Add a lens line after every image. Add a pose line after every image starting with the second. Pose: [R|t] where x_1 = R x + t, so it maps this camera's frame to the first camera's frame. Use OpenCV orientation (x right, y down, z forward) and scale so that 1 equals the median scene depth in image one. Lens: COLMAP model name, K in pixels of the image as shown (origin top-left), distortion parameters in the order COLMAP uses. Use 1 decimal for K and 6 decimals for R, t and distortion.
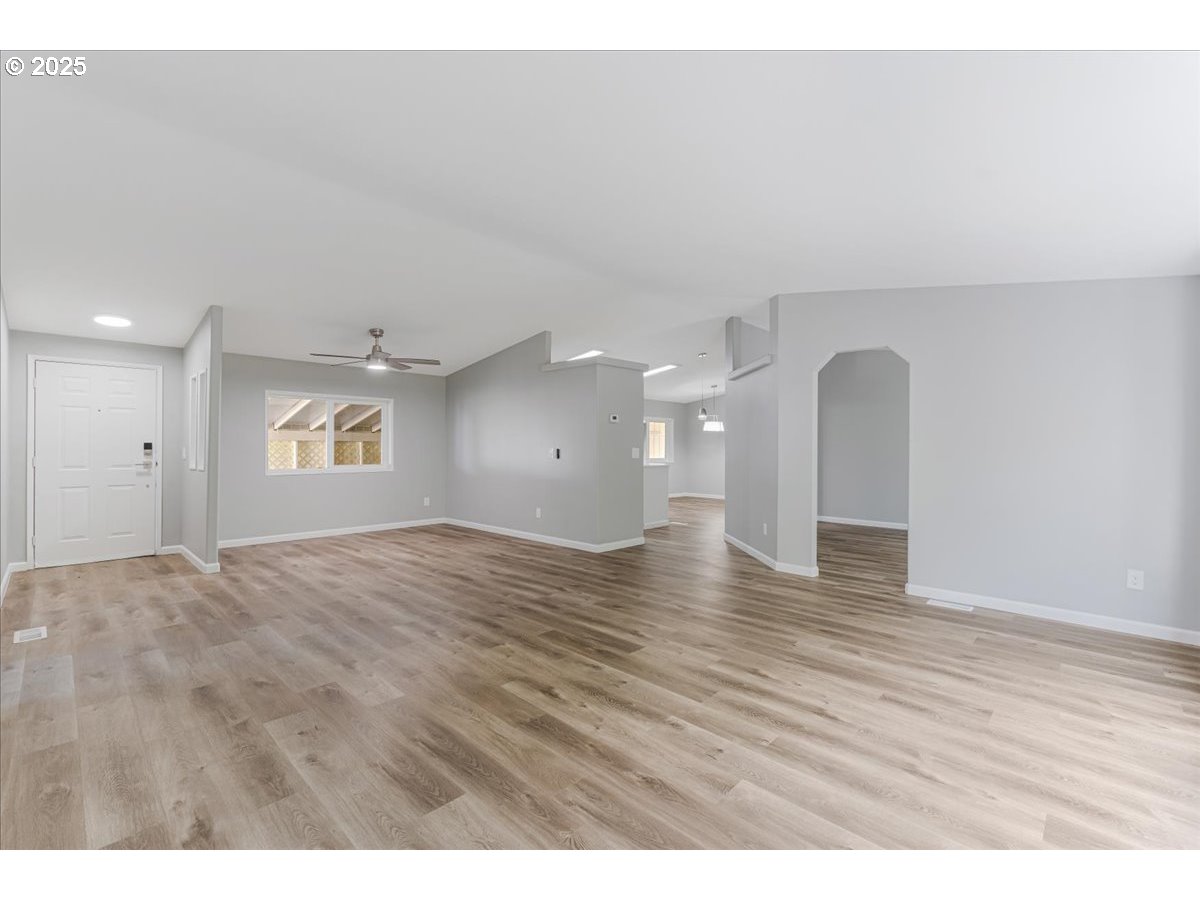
lens RADIAL K [[523.3, 0, 600.0], [0, 523.3, 450.0], [0, 0, 1]] dist [-0.003912, -0.000982]
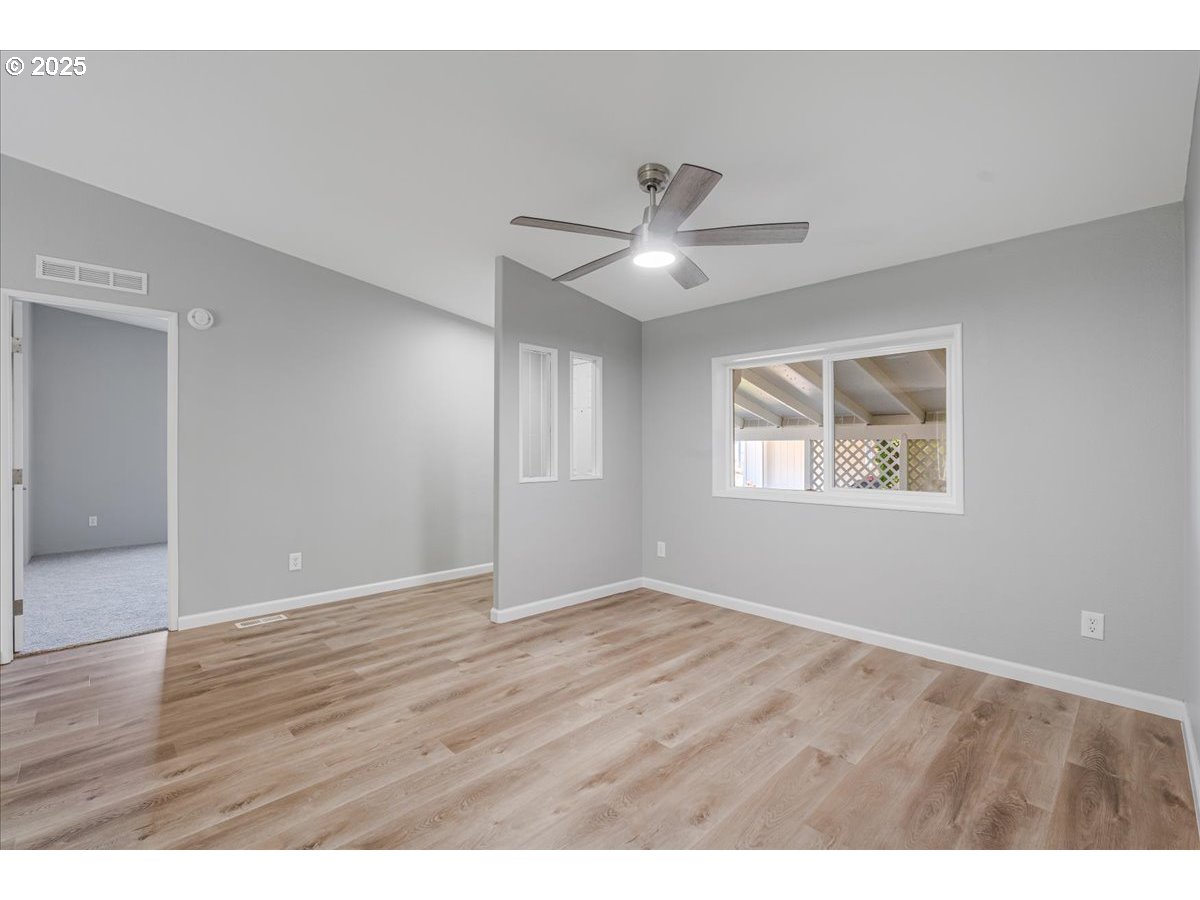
lens RADIAL K [[525.0, 0, 597.2], [0, 525.0, 450.3], [0, 0, 1]] dist [-0.006409, -0.000299]
pose [[-0.036404, 0.001205, -0.999336, -0.009088], [-0.003536, 0.999993, 0.001334, -0.011281], [0.999331, 0.003582, -0.036399, 1.583502]]
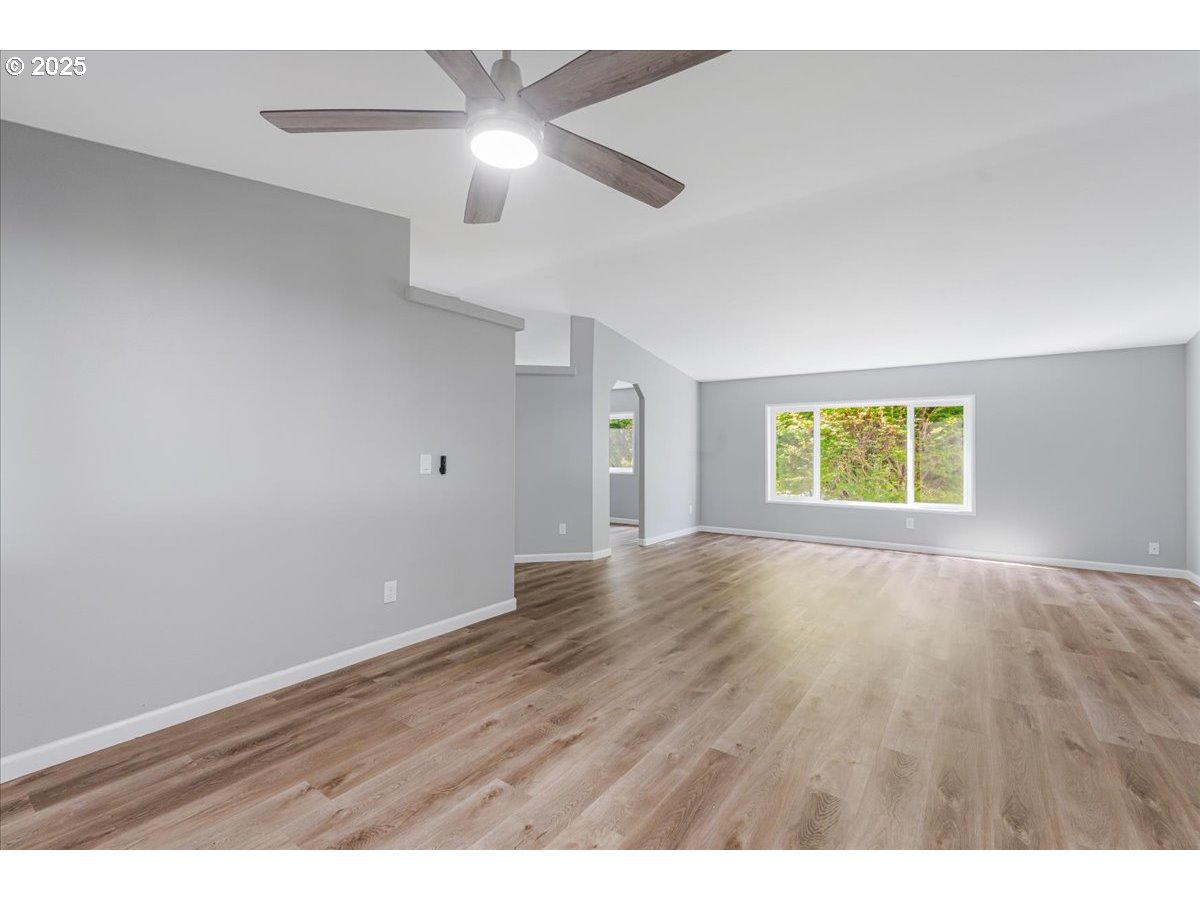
lens RADIAL K [[525.0, 0, 597.2], [0, 525.0, 450.3], [0, 0, 1]] dist [-0.006409, -0.000299]
pose [[-0.136277, -0.002589, 0.990667, -1.128430], [0.001093, 0.999996, 0.002763, -0.016087], [-0.990670, 0.001459, -0.136274, 1.615855]]
